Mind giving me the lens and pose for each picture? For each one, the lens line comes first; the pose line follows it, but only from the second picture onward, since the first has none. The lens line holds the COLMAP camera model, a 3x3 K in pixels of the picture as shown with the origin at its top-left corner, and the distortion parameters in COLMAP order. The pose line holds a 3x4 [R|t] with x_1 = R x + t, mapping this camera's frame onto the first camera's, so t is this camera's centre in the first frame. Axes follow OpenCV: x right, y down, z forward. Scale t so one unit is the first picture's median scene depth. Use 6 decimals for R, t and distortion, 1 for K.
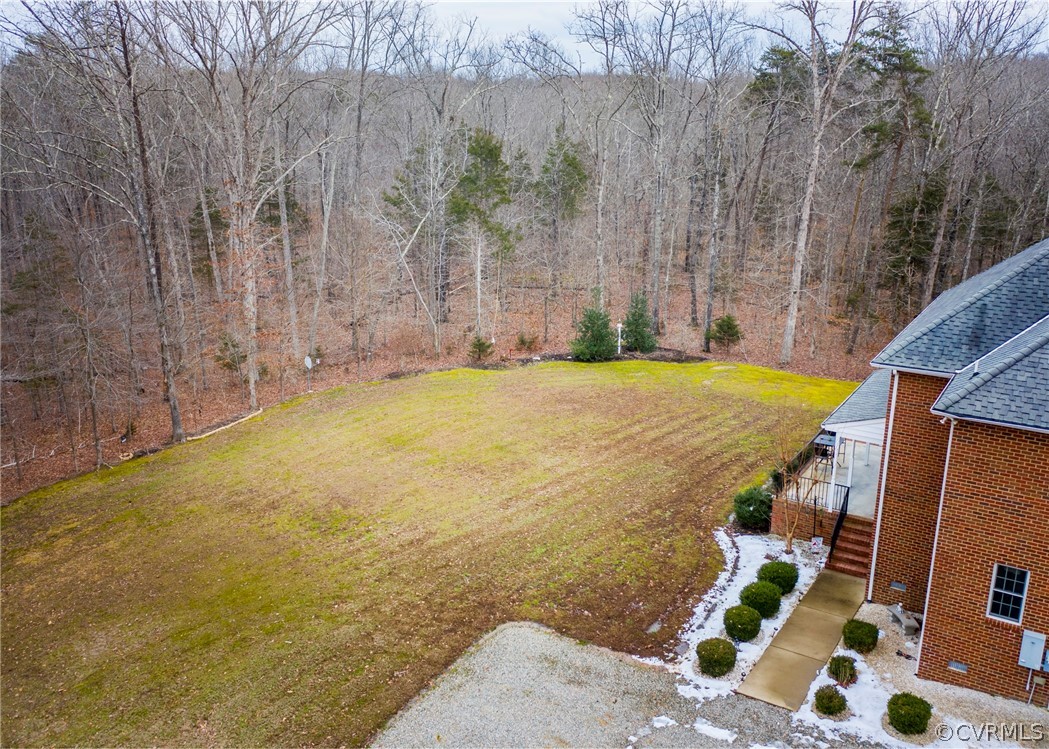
lens RADIAL K [[906.7, 0, 489.6], [0, 906.7, 372.2], [0, 0, 1]] dist [-0.009369, -0.004855]
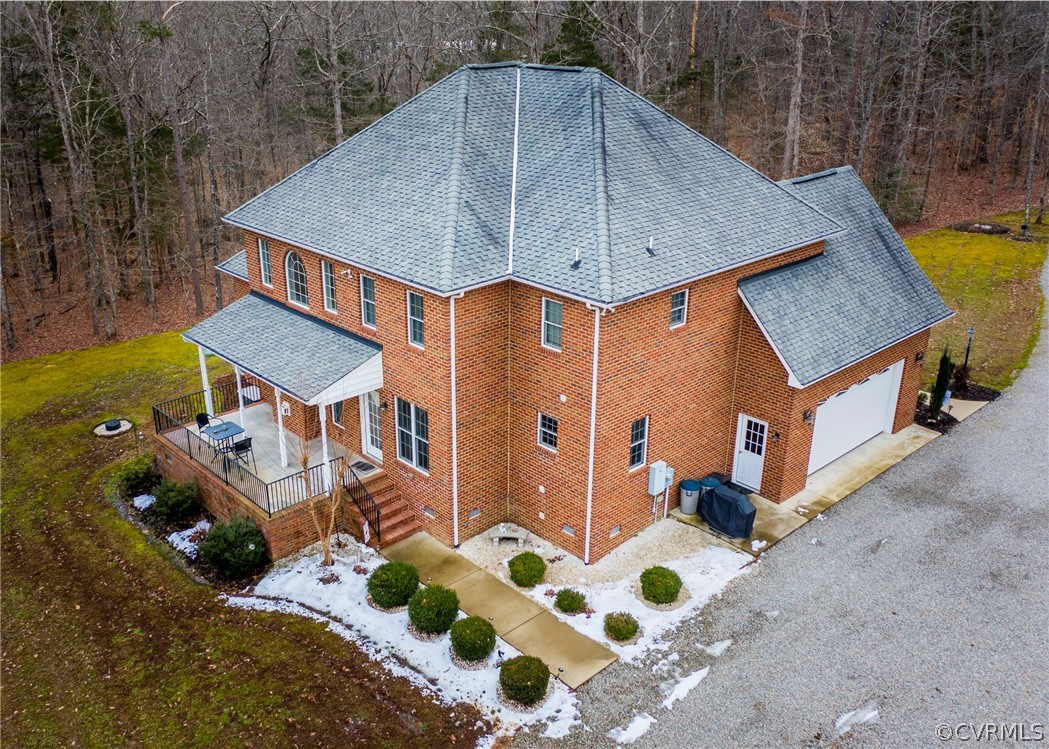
lens RADIAL K [[972.5, 0, 506.7], [0, 972.5, 400.6], [0, 0, 1]] dist [-0.003846, -0.001900]
pose [[0.195348, -0.372806, 0.907113, -0.454960], [0.284221, 0.906761, 0.311454, -0.192355], [-0.938647, 0.196978, 0.283093, 0.714890]]
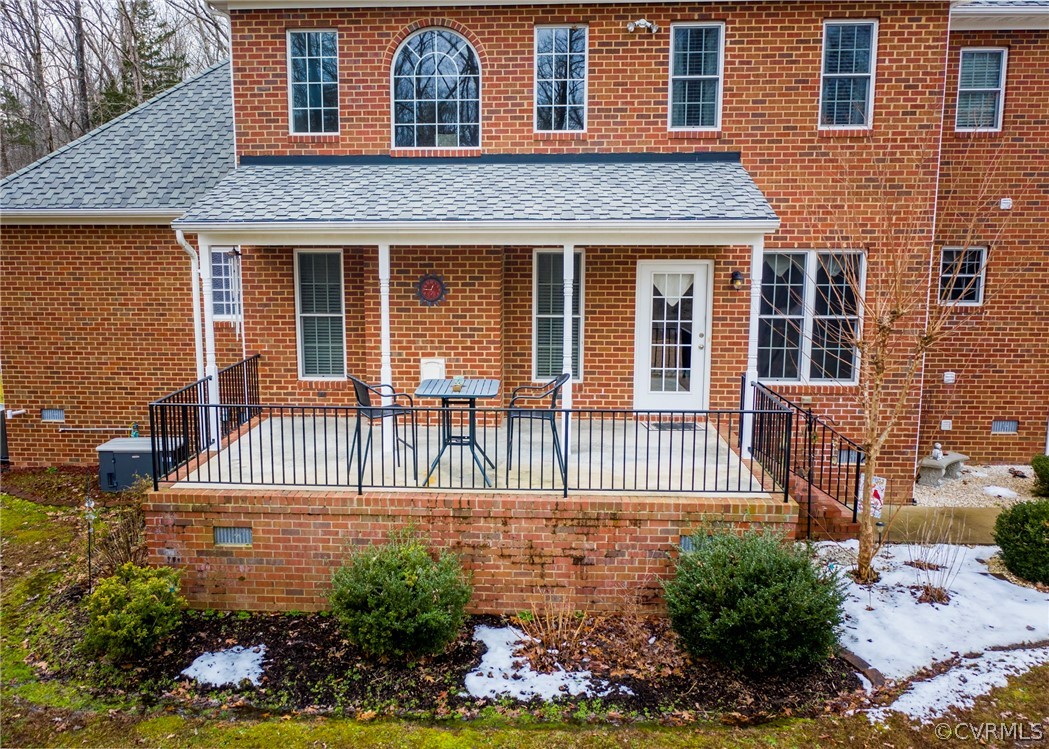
lens RADIAL K [[906.7, 0, 489.6], [0, 906.7, 372.2], [0, 0, 1]] dist [-0.009369, -0.004855]
pose [[-0.544806, -0.115008, 0.830638, 0.145874], [0.257148, 0.919914, 0.296030, -0.027398], [-0.798161, 0.374876, -0.471601, 1.545243]]
